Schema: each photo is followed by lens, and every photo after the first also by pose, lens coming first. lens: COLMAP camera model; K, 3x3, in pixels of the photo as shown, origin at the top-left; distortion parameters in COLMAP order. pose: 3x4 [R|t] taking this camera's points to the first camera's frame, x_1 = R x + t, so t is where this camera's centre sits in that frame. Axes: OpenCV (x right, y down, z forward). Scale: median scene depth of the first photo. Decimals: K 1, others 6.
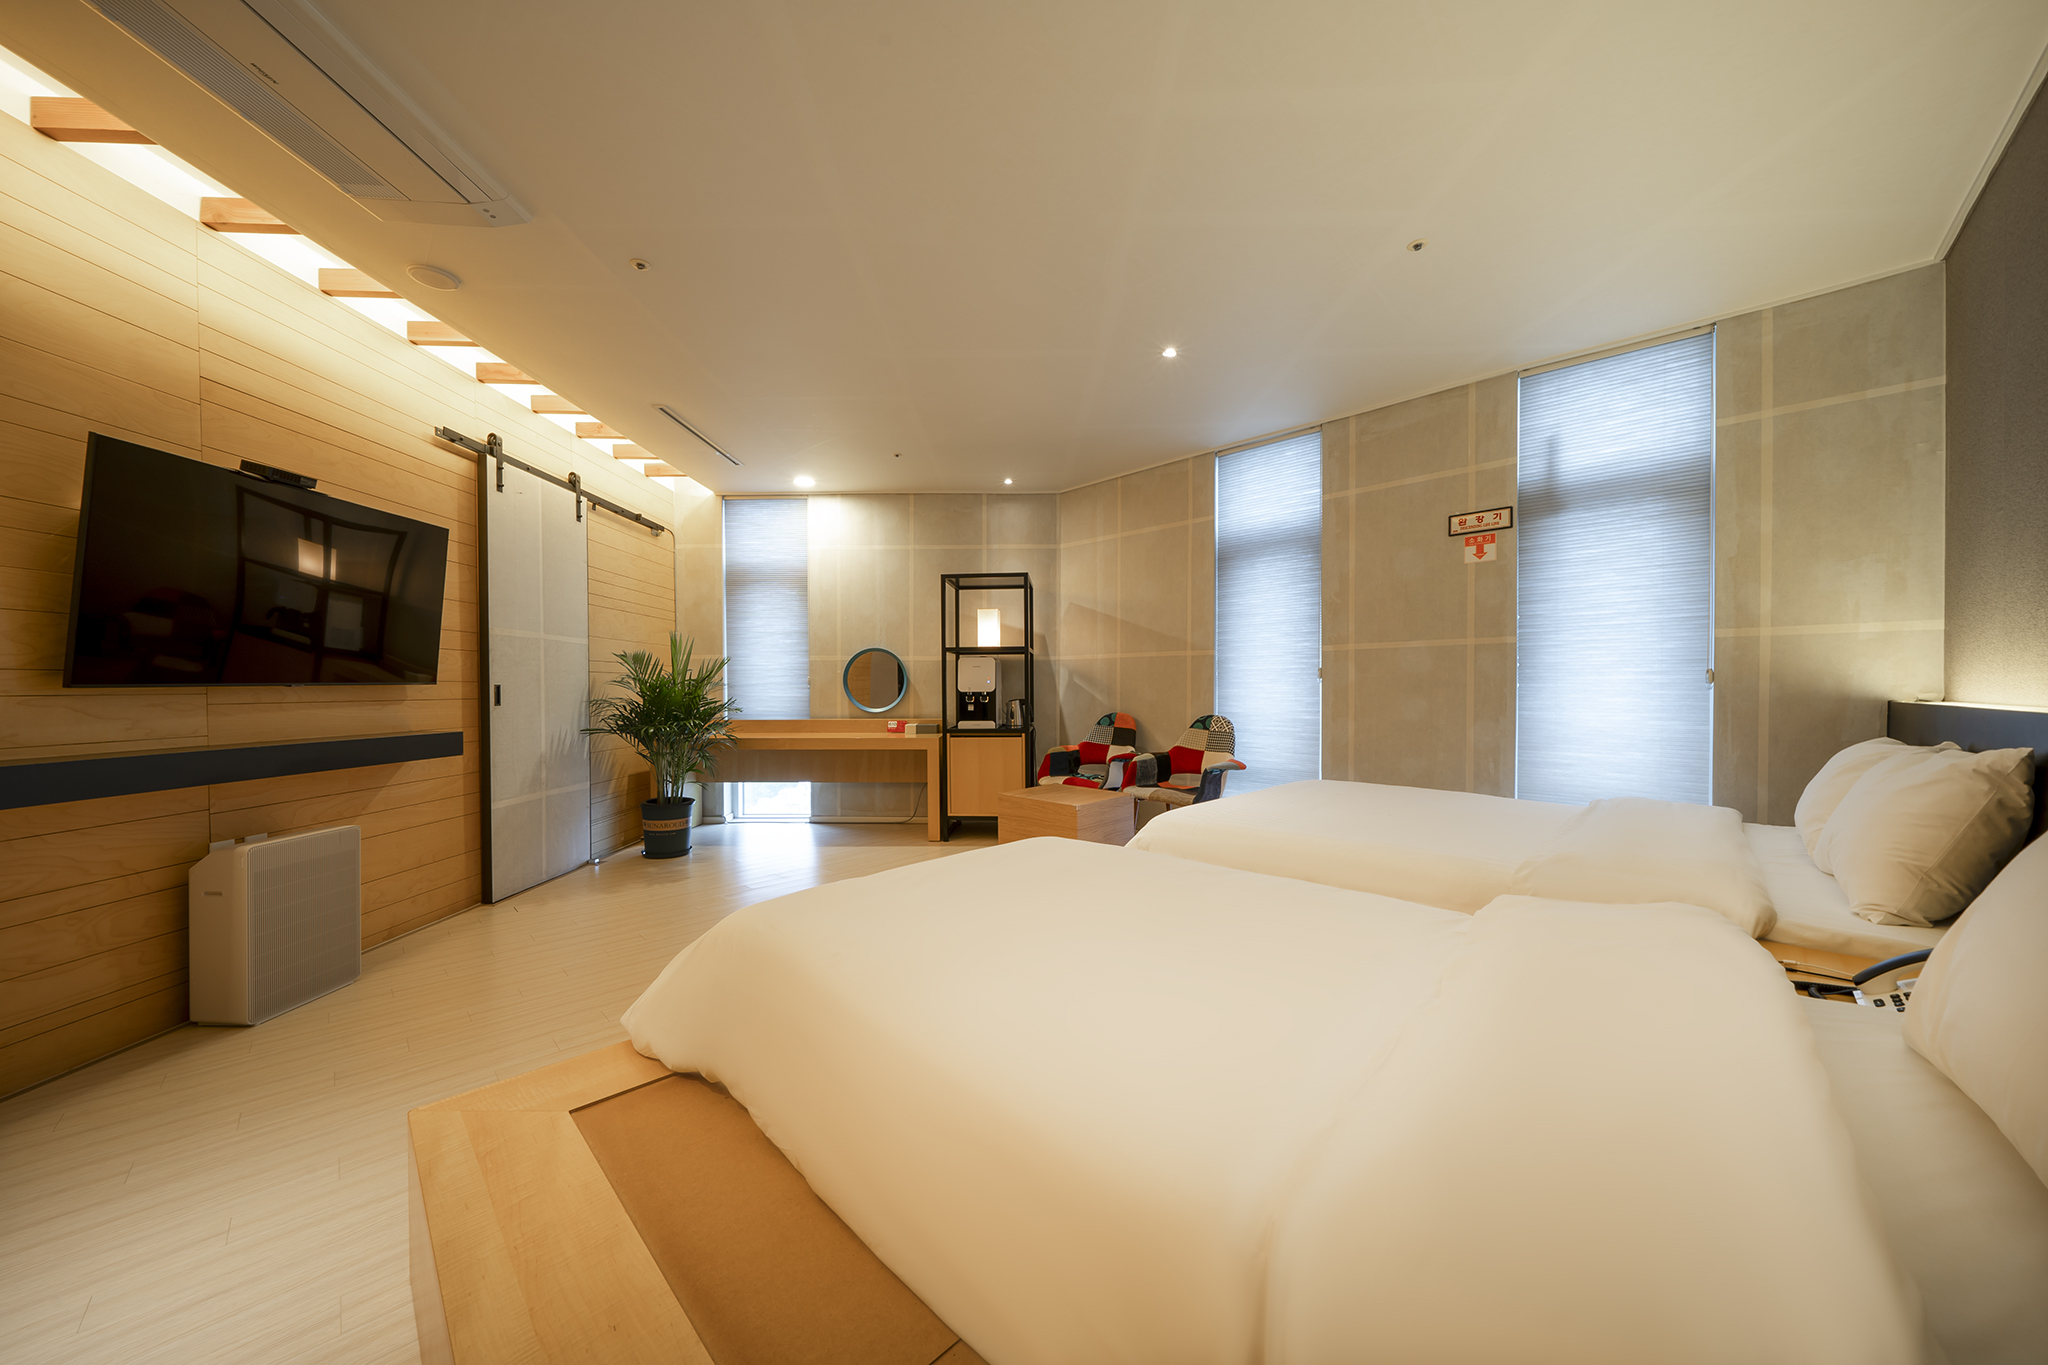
lens RADIAL K [[698.3, 0, 1030.1], [0, 698.3, 695.7], [0, 0, 1]] dist [-0.006576, 0.000048]
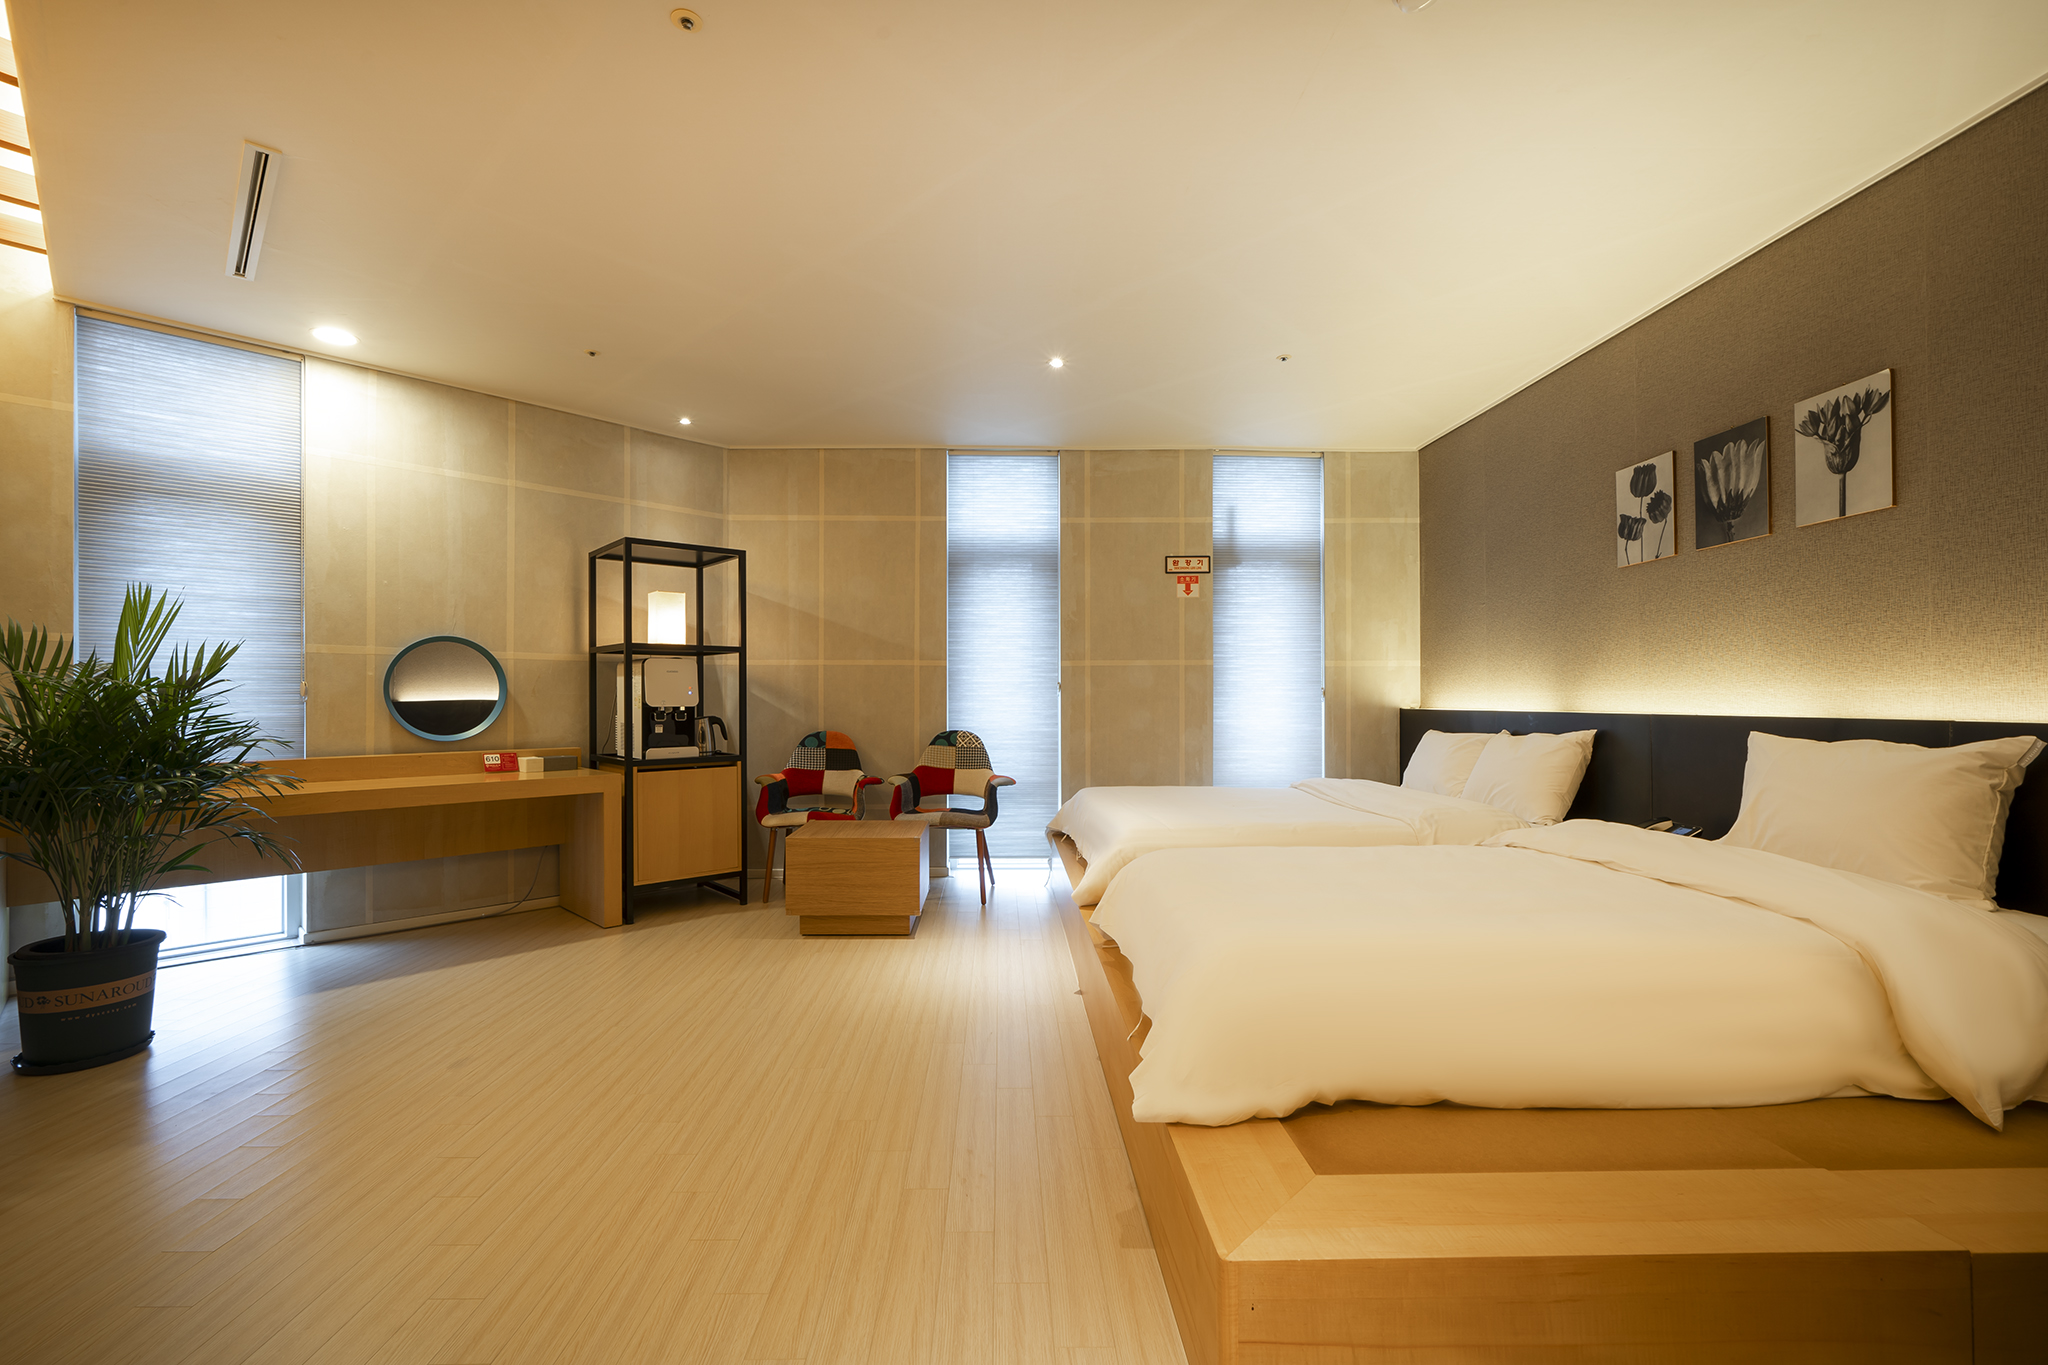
lens RADIAL K [[850.4, 0, 1022.8], [0, 850.4, 696.2], [0, 0, 1]] dist [0.008005, 0.000006]
pose [[0.693433, 0.002666, 0.720516, -0.503332], [0.008634, 0.999891, -0.012009, -0.003310], [-0.720469, 0.014549, 0.693334, 0.143584]]
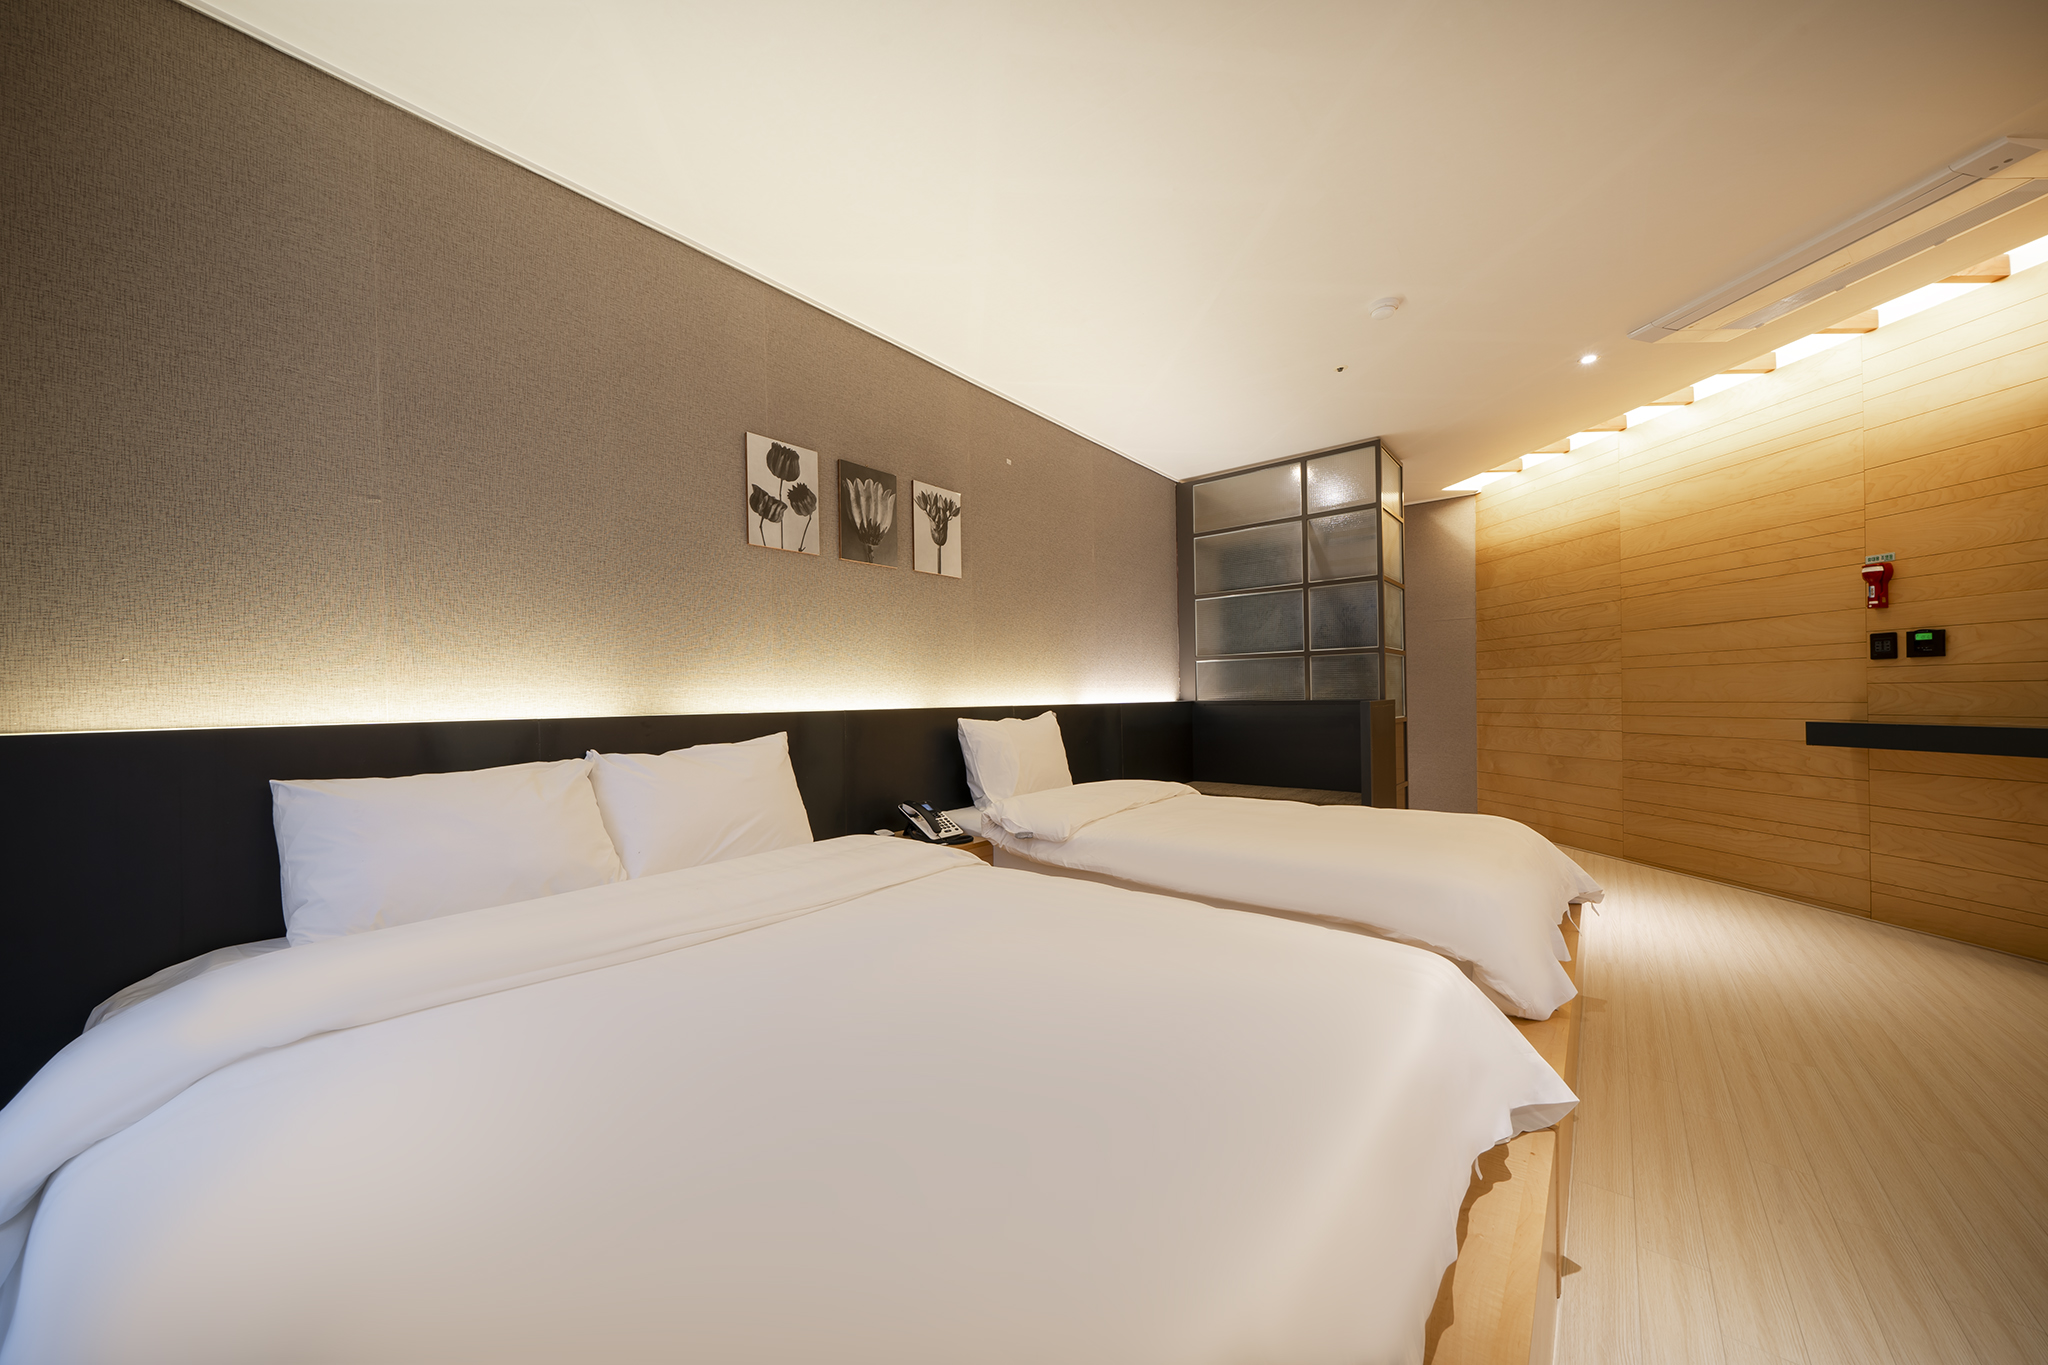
lens RADIAL K [[698.3, 0, 1024.4], [0, 698.3, 693.4], [0, 0, 1]] dist [-0.006576, 0.000048]
pose [[-0.996250, 0.016727, -0.084895, 0.268954], [0.016382, 0.999855, 0.004753, -0.007267], [0.084962, 0.003344, -0.996379, 0.854313]]
